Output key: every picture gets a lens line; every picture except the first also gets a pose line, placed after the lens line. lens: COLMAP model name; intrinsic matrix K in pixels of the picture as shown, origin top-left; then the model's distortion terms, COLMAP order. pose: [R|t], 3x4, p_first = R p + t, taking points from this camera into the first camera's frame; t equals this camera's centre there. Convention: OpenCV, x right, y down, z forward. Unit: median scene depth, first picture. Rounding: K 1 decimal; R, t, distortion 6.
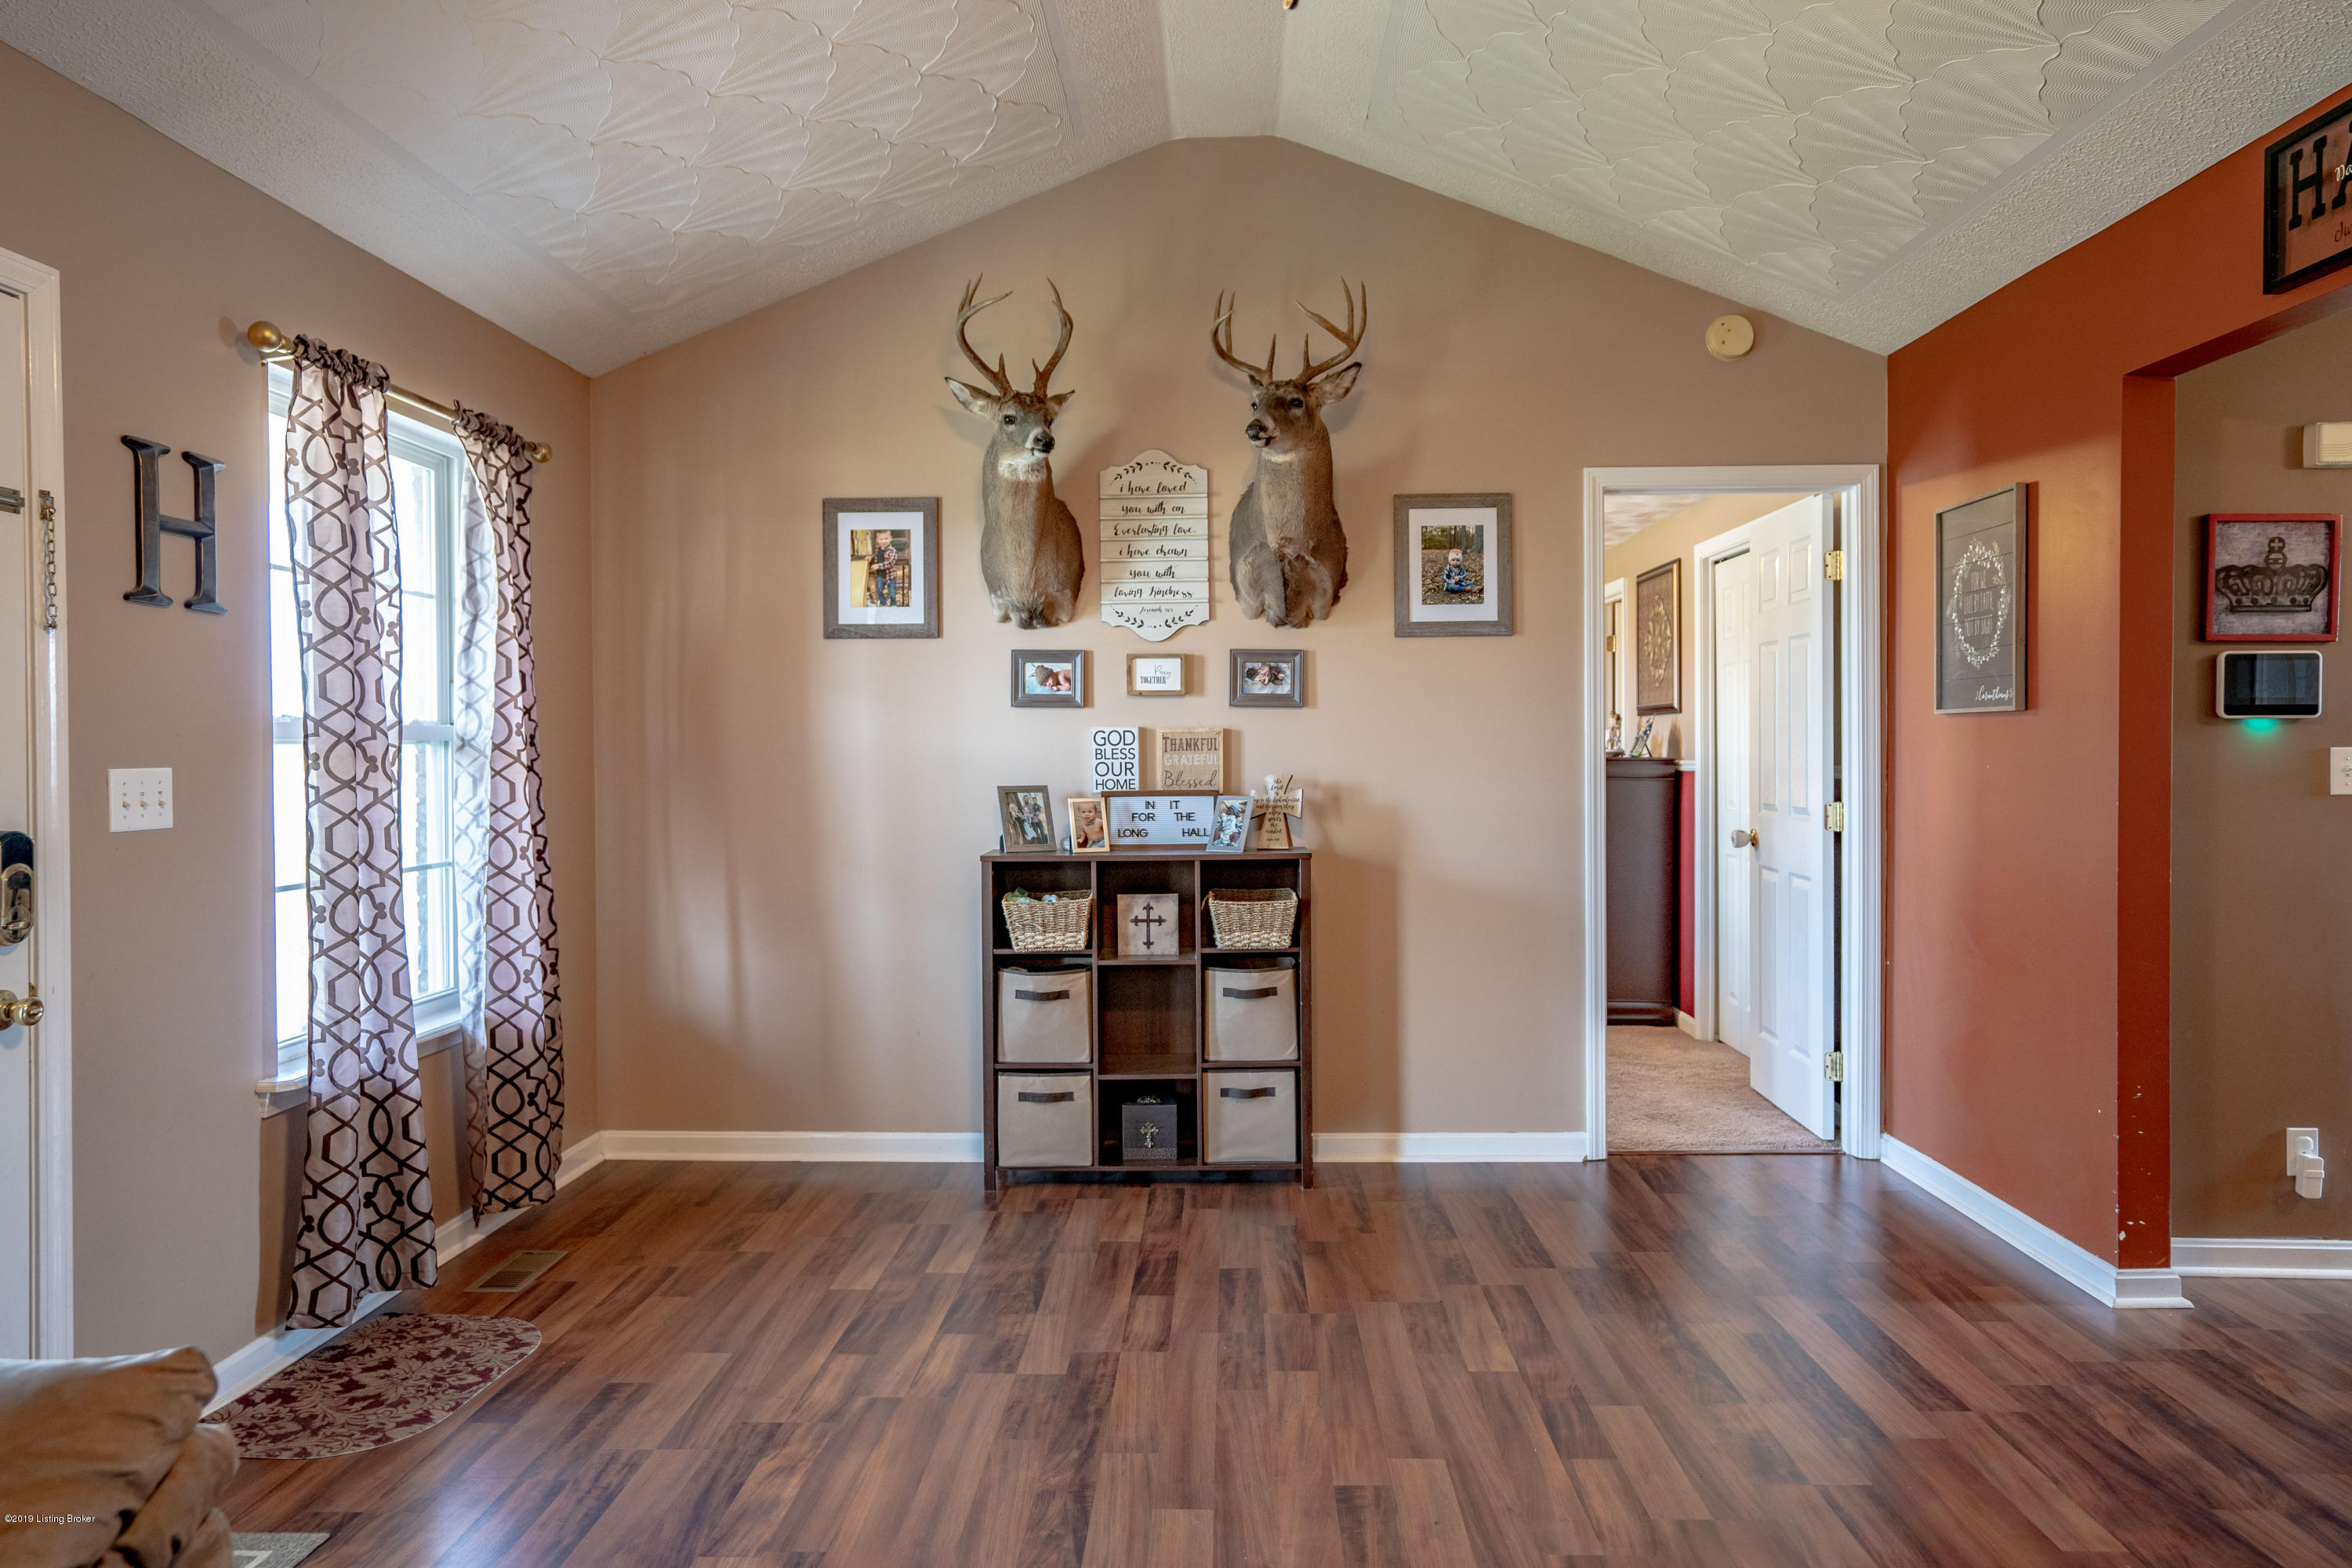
lens RADIAL K [[1594.5, 0, 1176.0], [0, 1594.5, 784.0], [0, 0, 1]] dist [-0.028033, 0.045610]
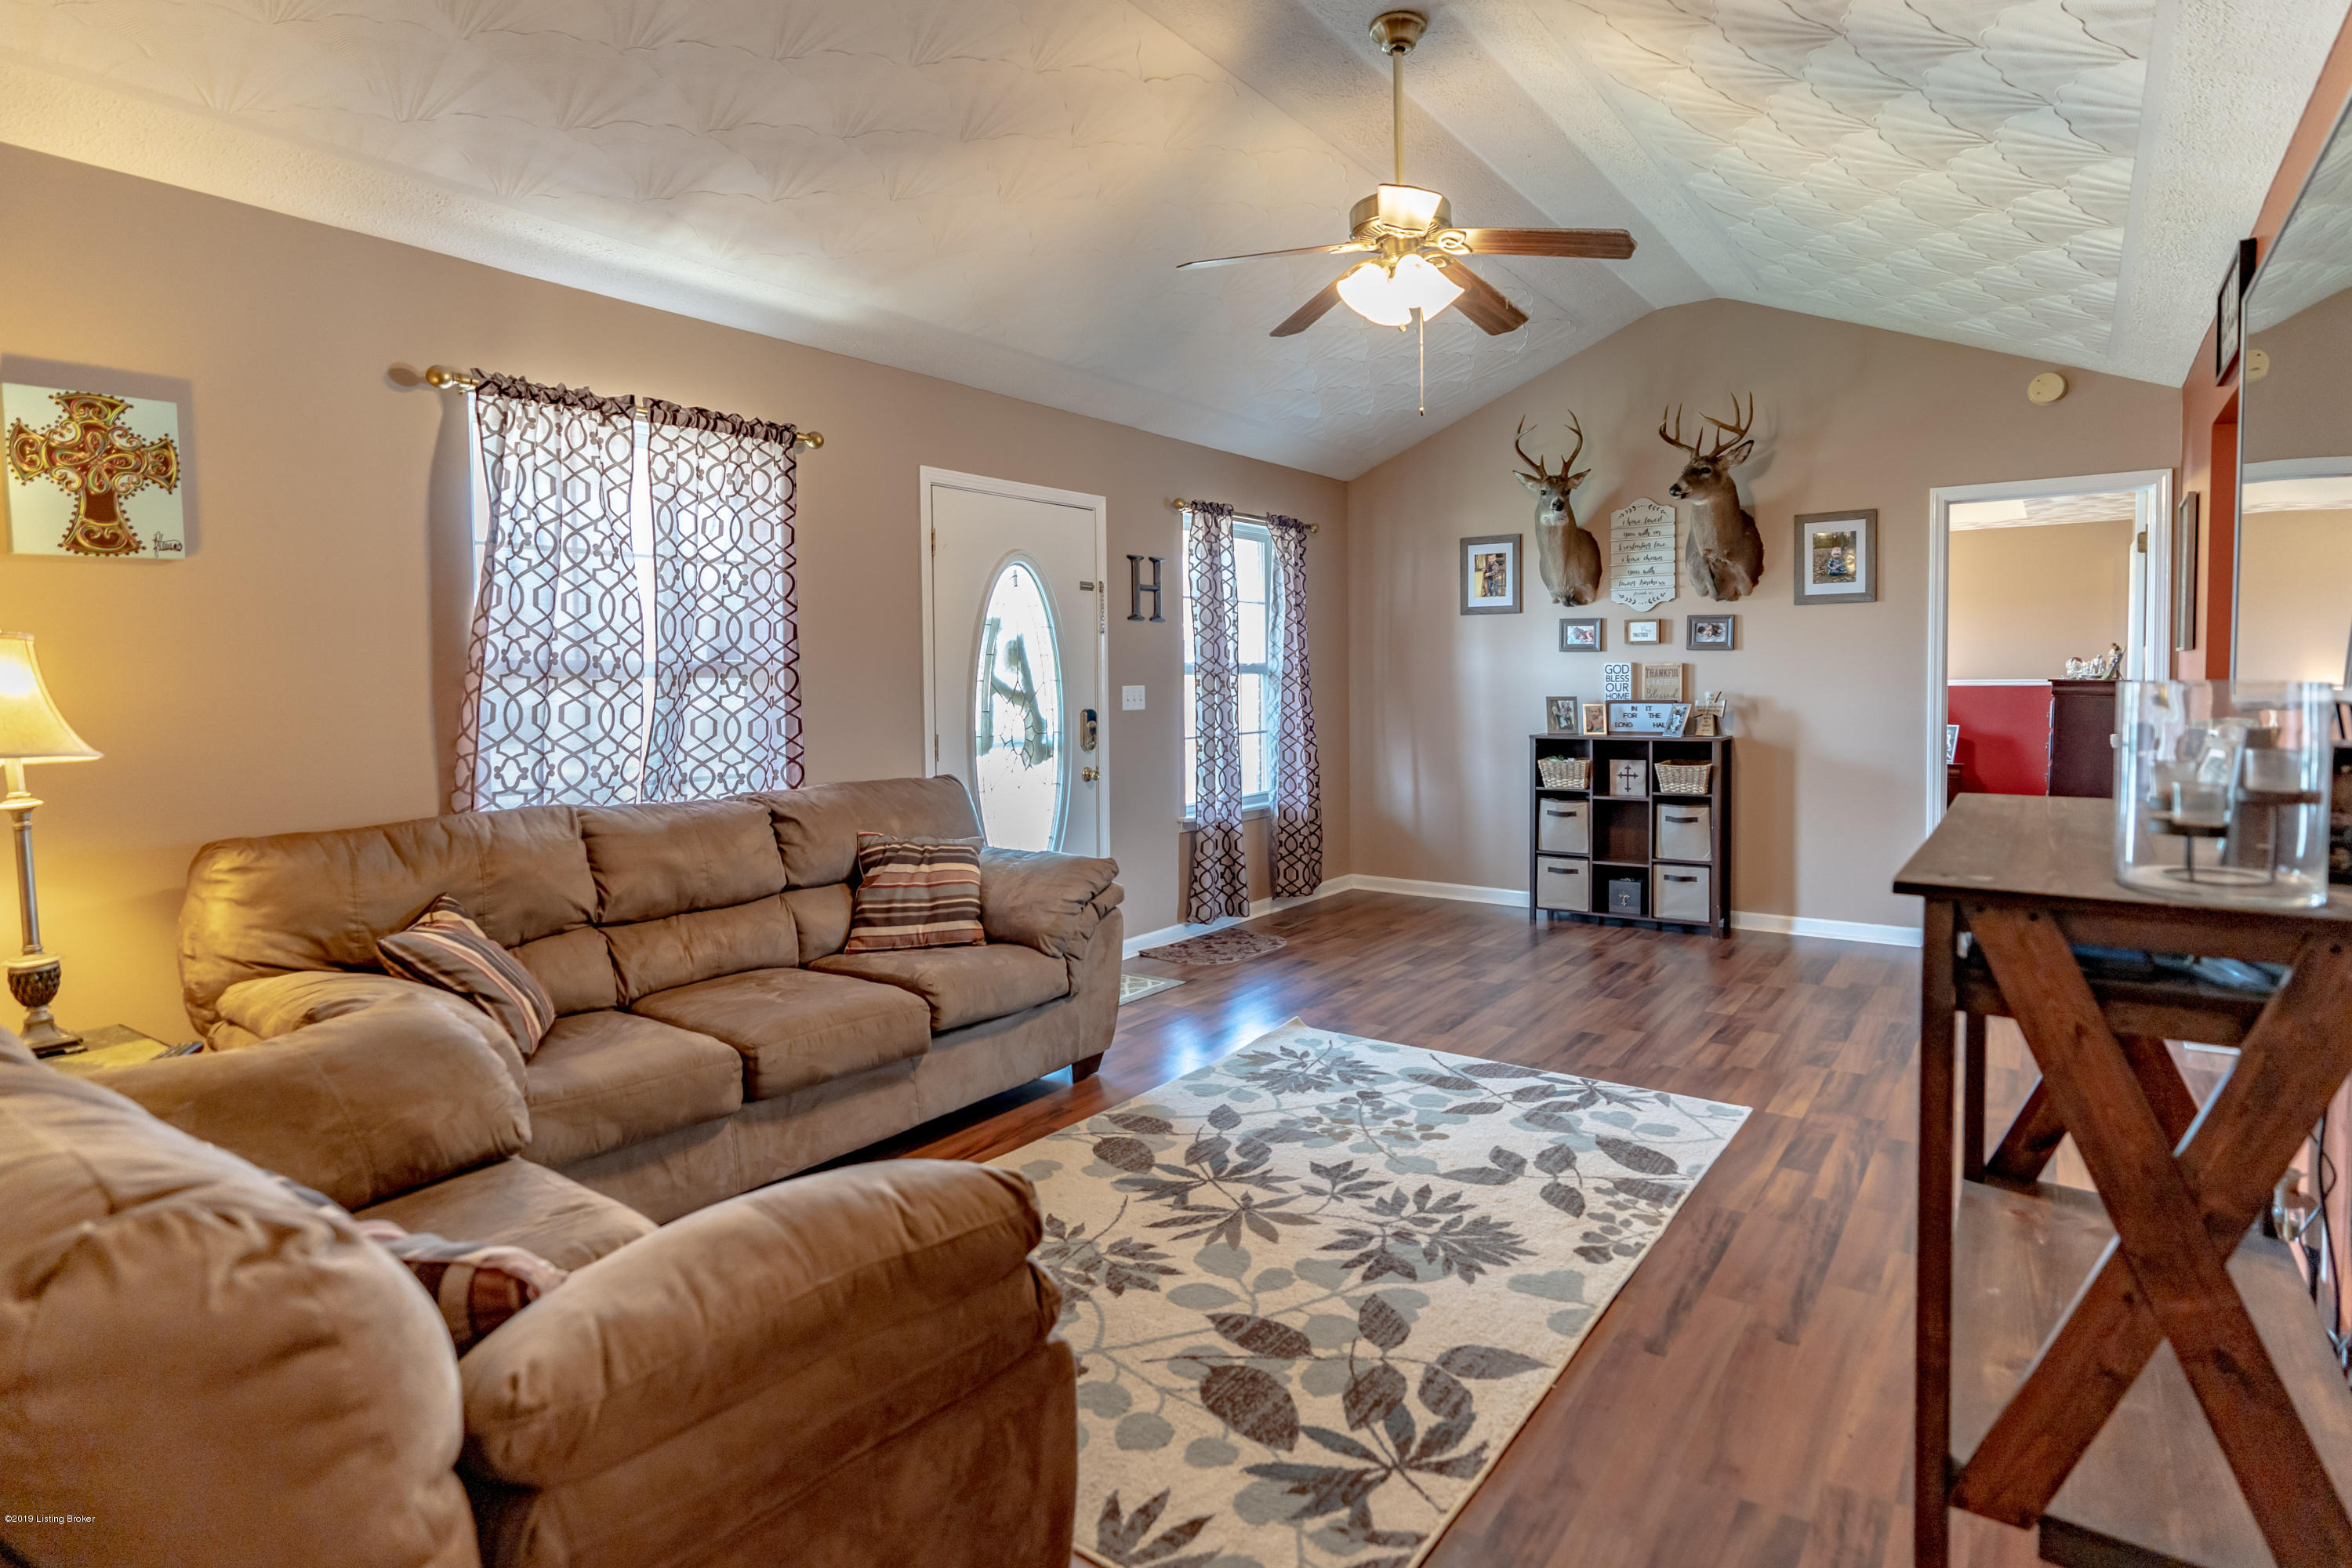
lens RADIAL K [[1176.6, 0, 1176.0], [0, 1176.6, 784.0], [0, 0, 1]] dist [-0.000010, -0.000025]
pose [[0.822007, 0.051303, -0.567162, 0.310521], [-0.008890, 0.996968, 0.077298, 0.000698], [0.569408, -0.058498, 0.819971, -0.332121]]
